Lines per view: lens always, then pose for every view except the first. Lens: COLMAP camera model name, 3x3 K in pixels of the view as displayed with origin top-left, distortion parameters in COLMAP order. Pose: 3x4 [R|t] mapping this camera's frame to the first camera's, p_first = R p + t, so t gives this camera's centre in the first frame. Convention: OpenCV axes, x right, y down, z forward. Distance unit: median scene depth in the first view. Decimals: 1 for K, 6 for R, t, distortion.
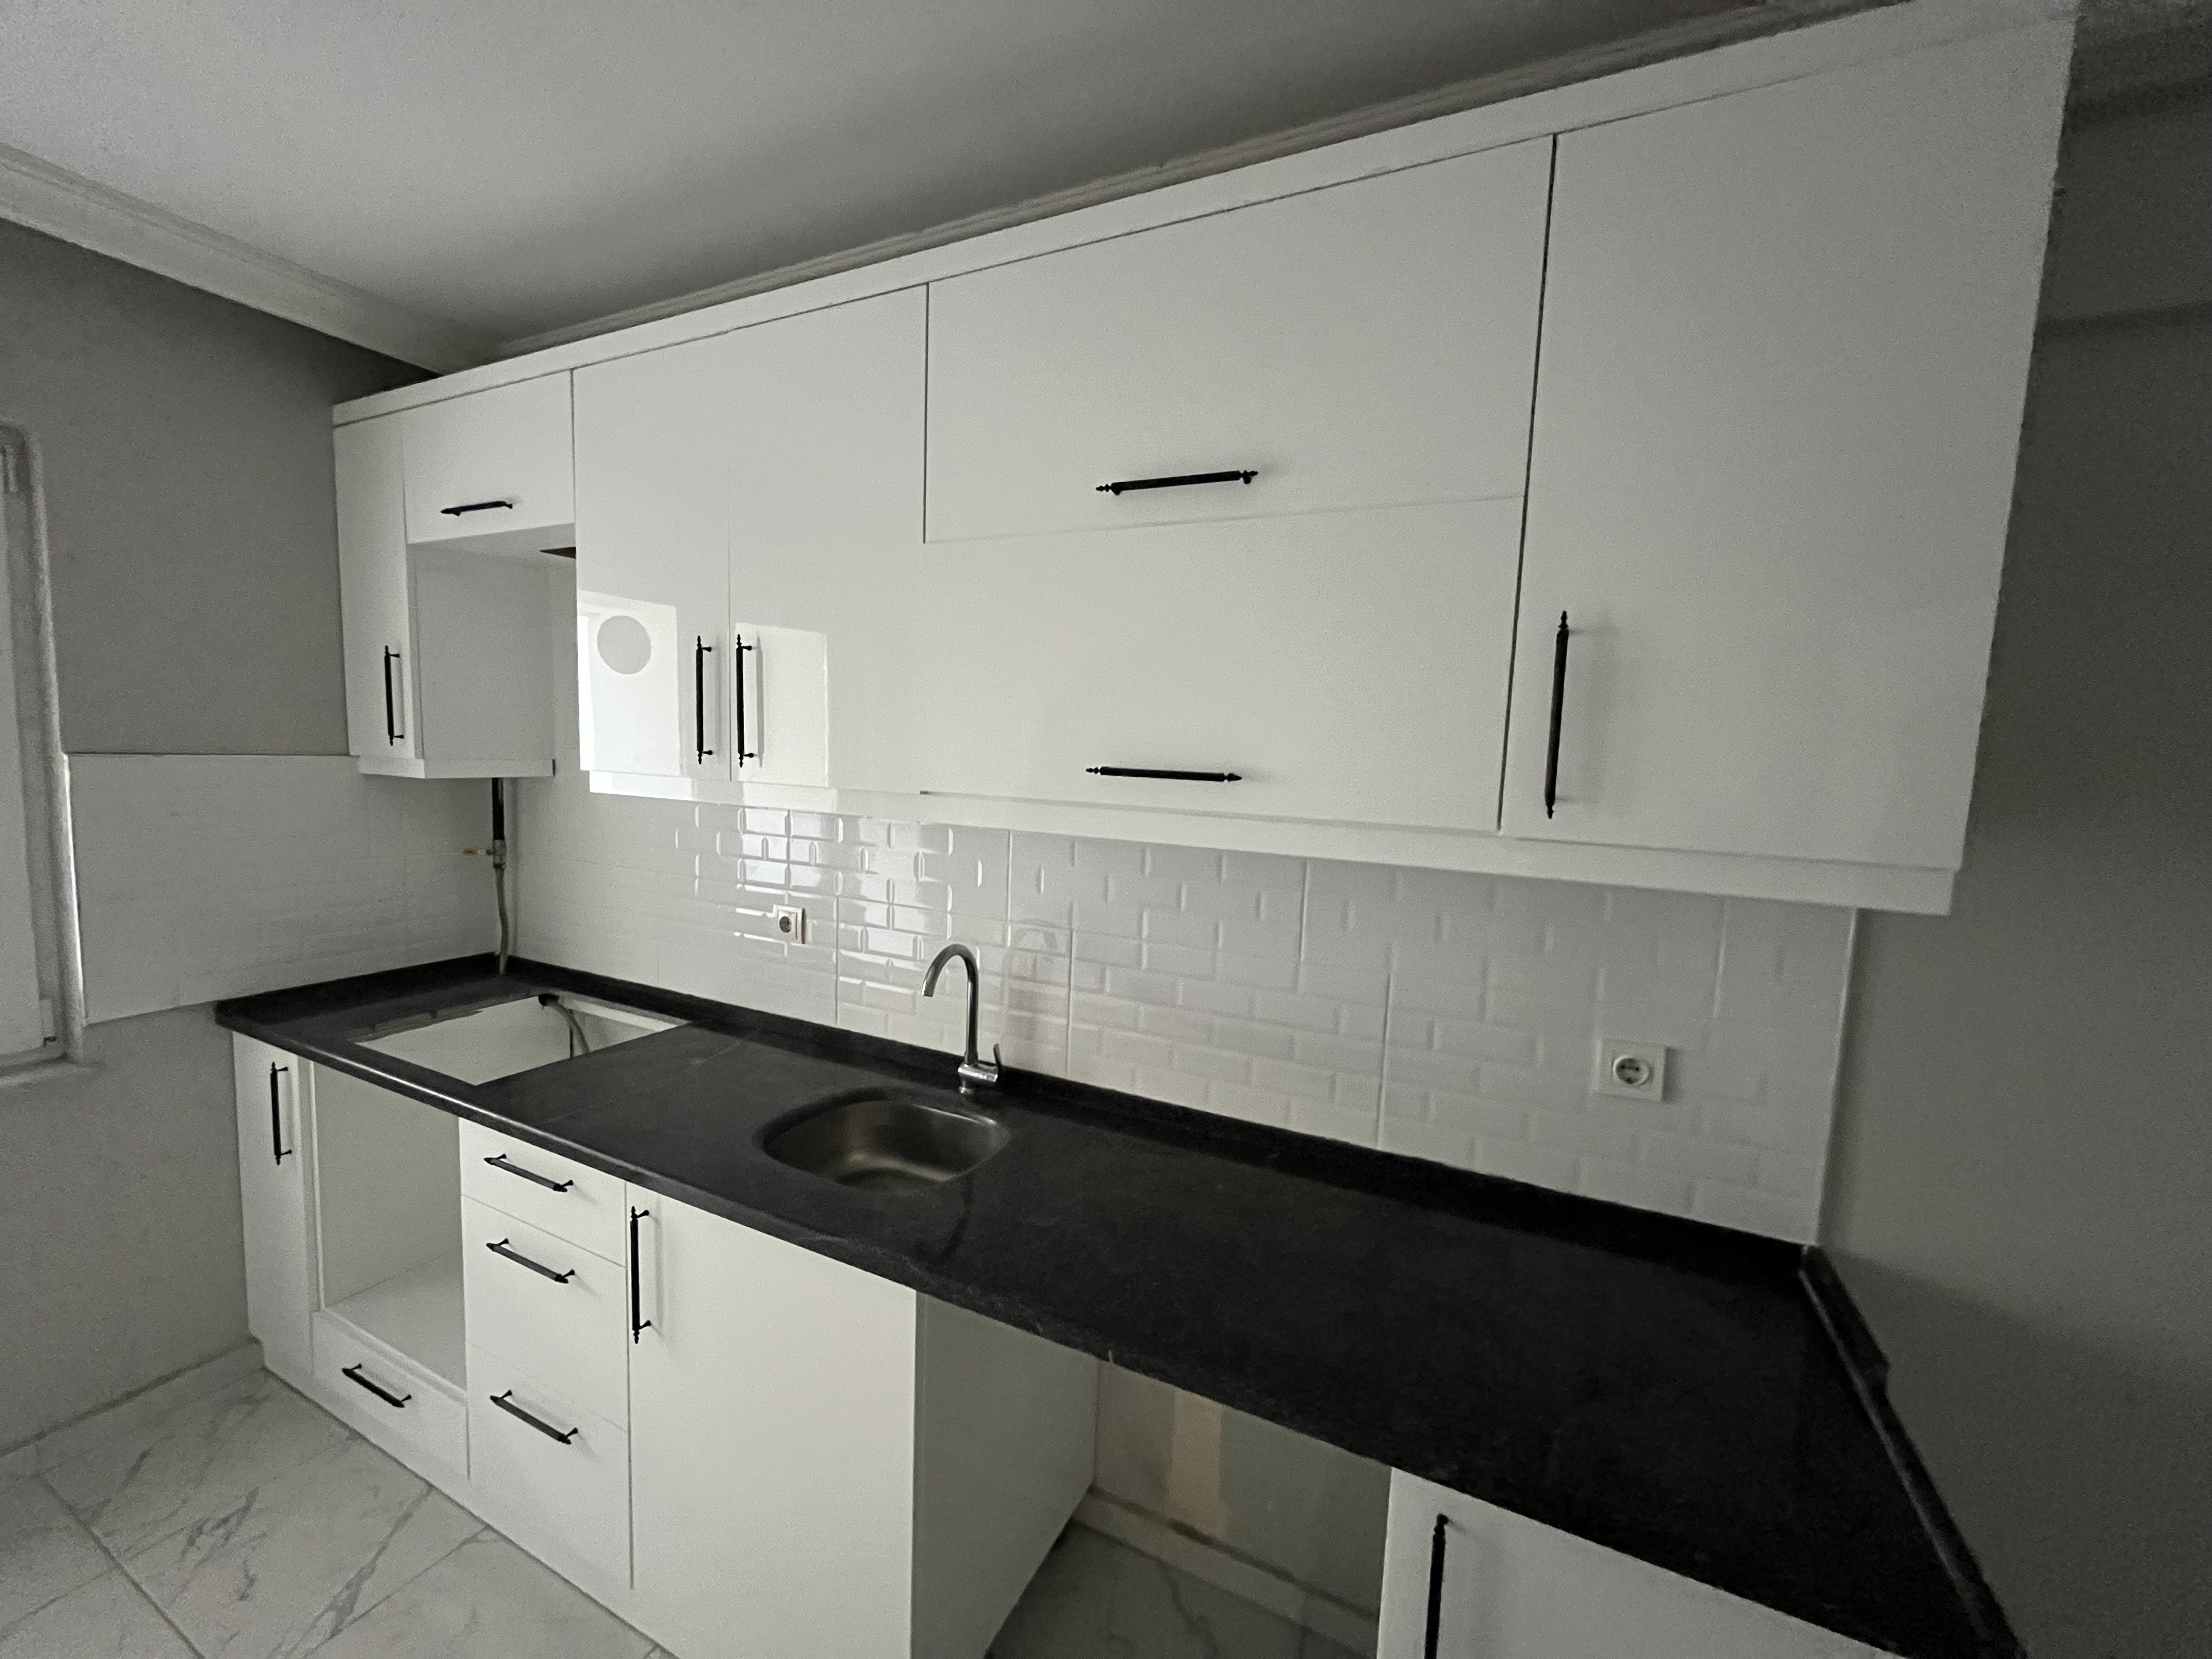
lens RADIAL K [[900.6, 0, 1103.3], [0, 900.6, 832.5], [0, 0, 1]] dist [-0.001337, -0.000007]
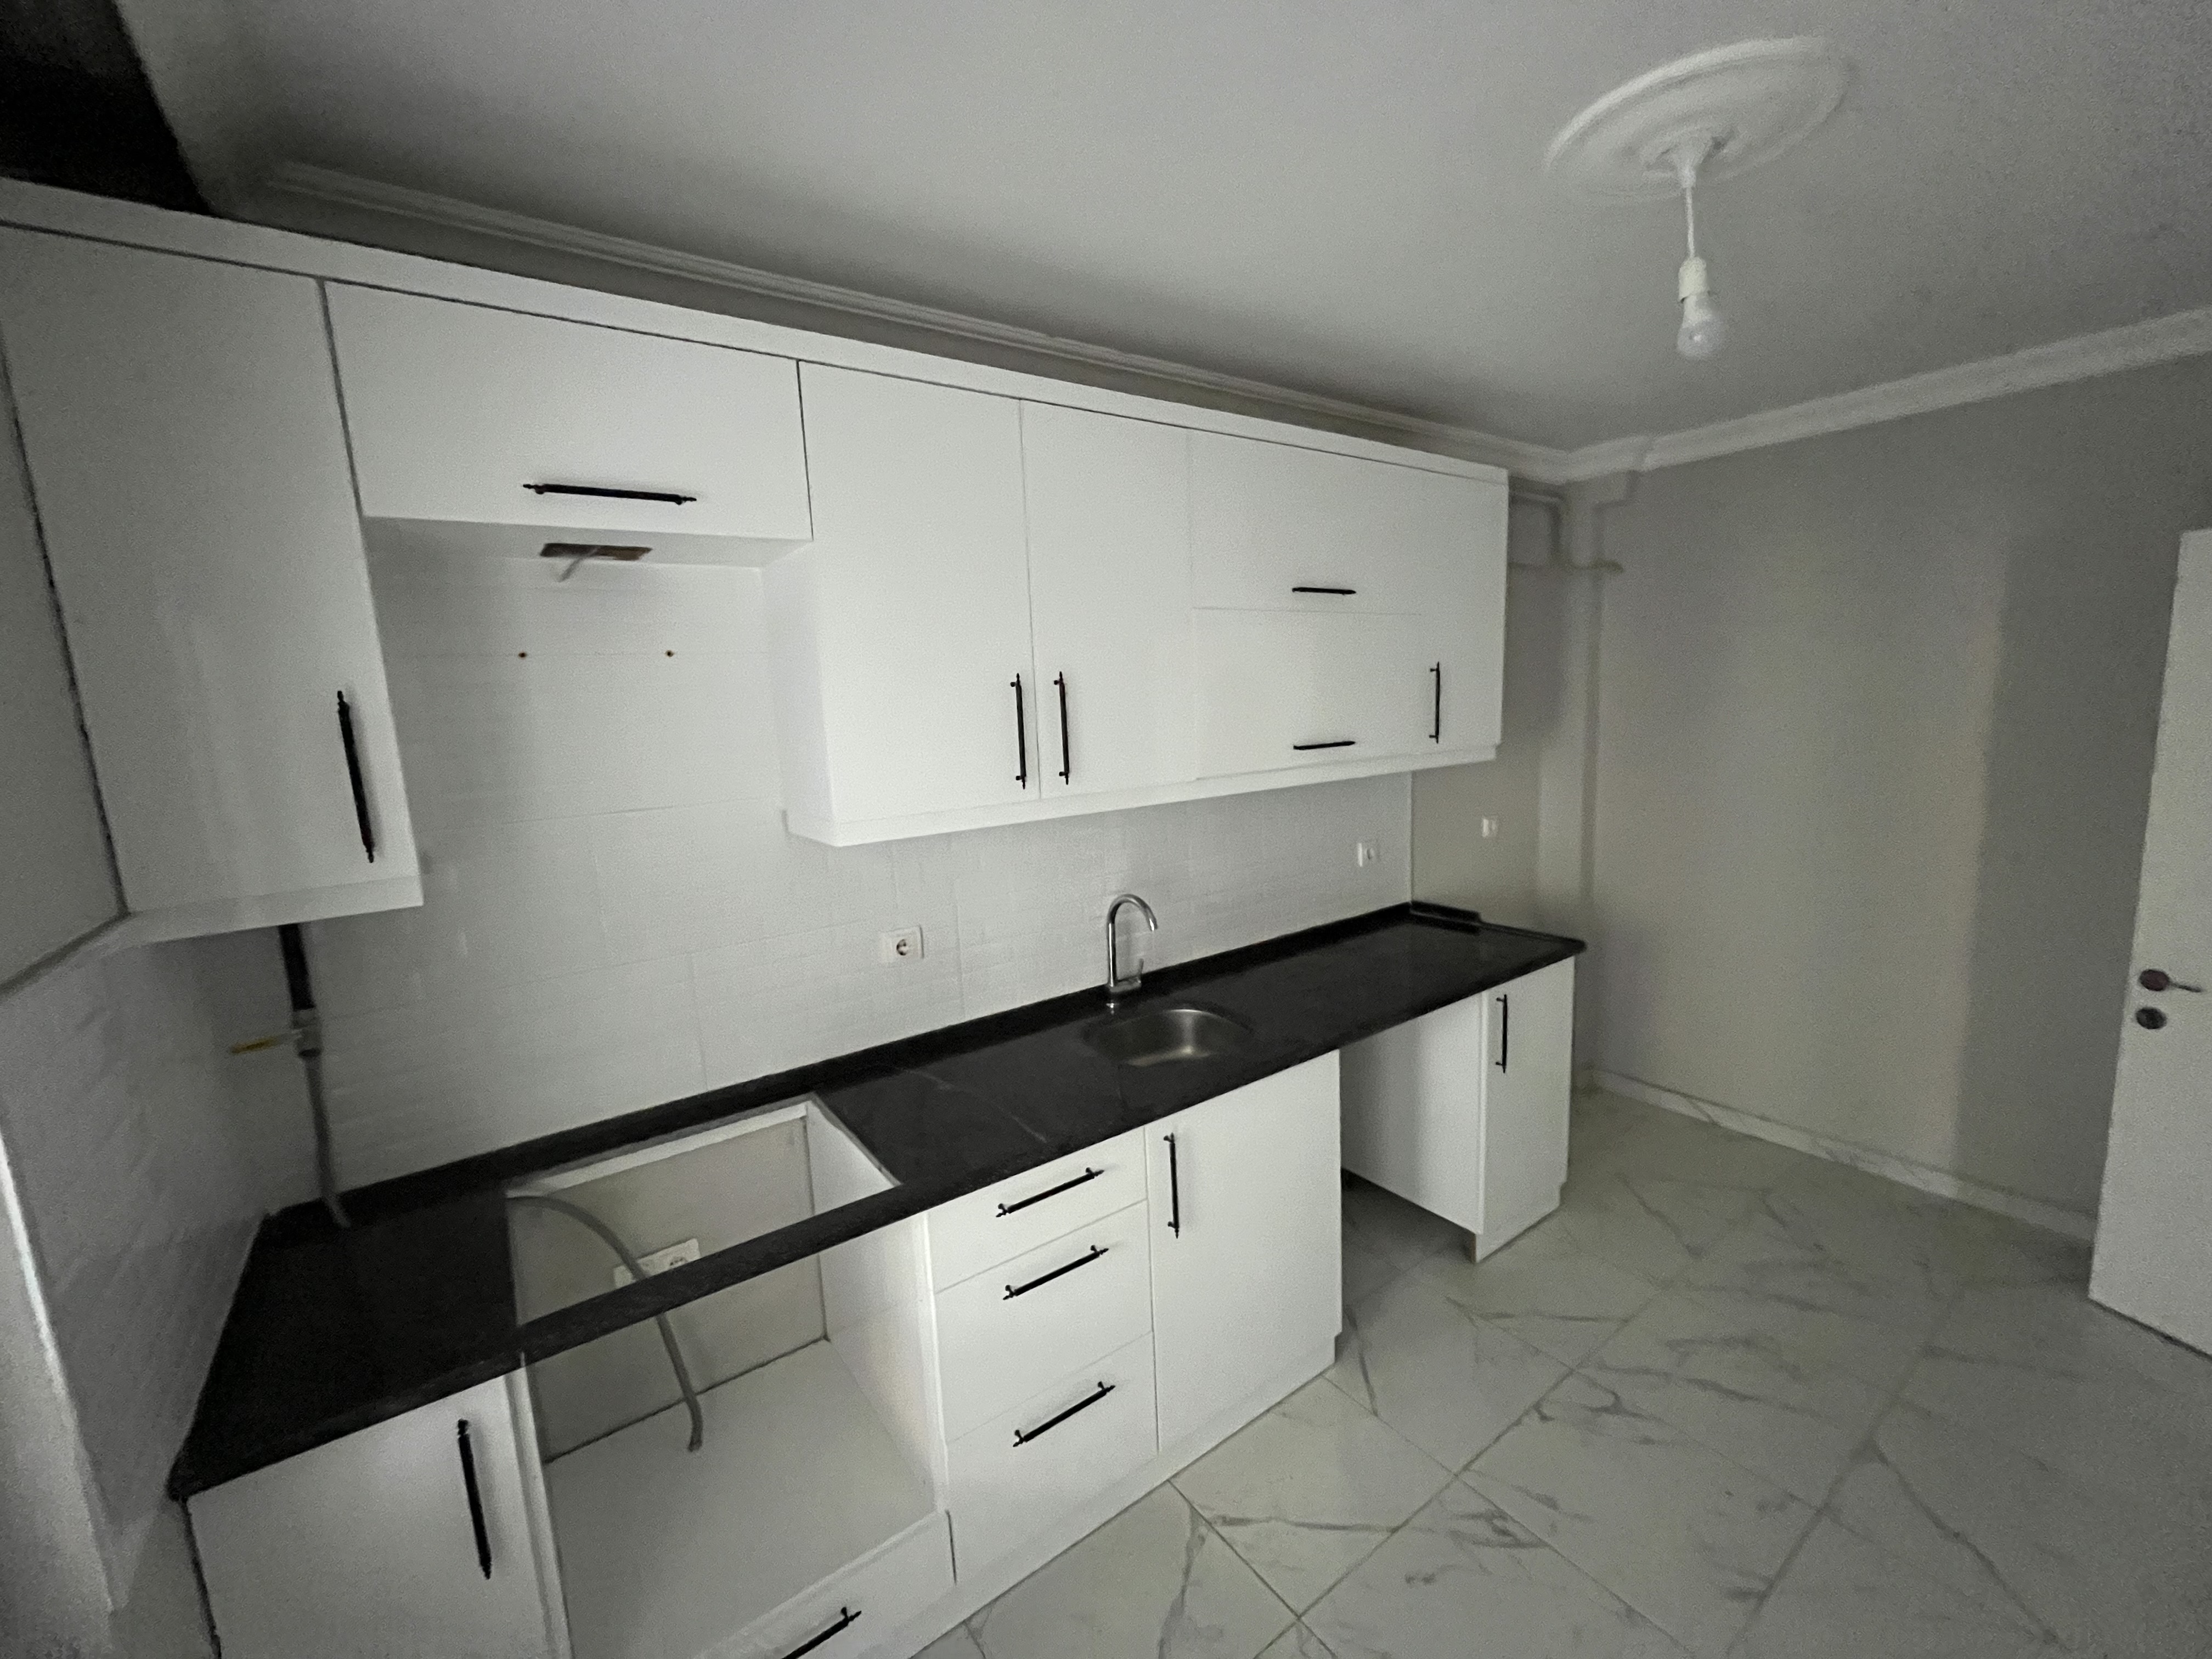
lens RADIAL K [[906.9, 0, 1106.0], [0, 906.9, 829.5], [0, 0, 1]] dist [0.002530, 0.000290]
pose [[0.463728, -0.192163, 0.864887, -1.251574], [0.143146, 0.979620, 0.140903, -0.155796], [-0.874337, 0.058465, 0.481785, 0.350262]]
